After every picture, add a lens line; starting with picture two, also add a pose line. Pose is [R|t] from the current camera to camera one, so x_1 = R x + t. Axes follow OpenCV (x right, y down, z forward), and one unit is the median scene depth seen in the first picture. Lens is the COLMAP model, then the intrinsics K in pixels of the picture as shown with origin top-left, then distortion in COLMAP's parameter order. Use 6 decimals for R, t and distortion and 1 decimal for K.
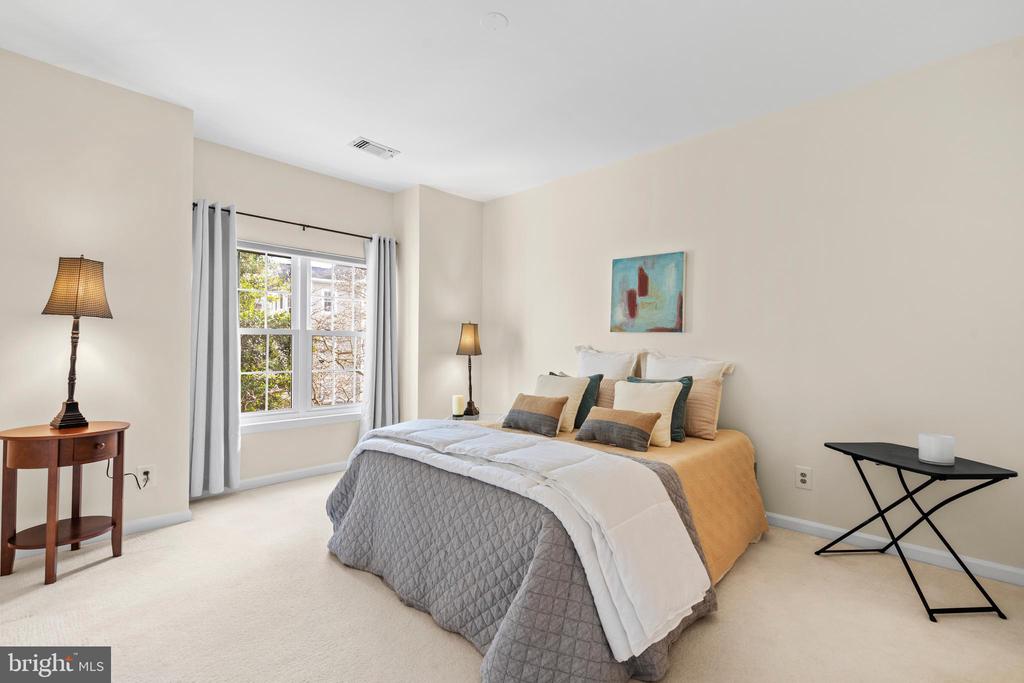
lens RADIAL K [[462.3, 0, 510.7], [0, 462.3, 343.4], [0, 0, 1]] dist [-0.001129, 0.000267]
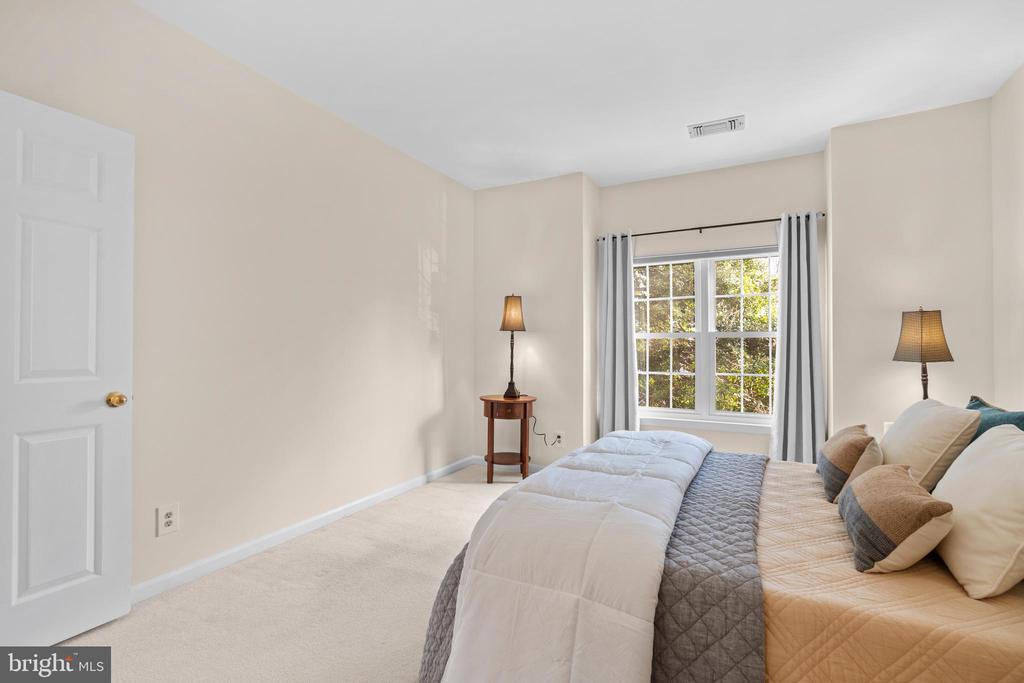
lens RADIAL K [[462.3, 0, 510.7], [0, 462.3, 343.4], [0, 0, 1]] dist [-0.001129, 0.000267]
pose [[0.268597, -0.015255, -0.963132, 0.461443], [0.005275, 0.999883, -0.014367, 0.007587], [0.963238, -0.001222, 0.268646, 0.384596]]
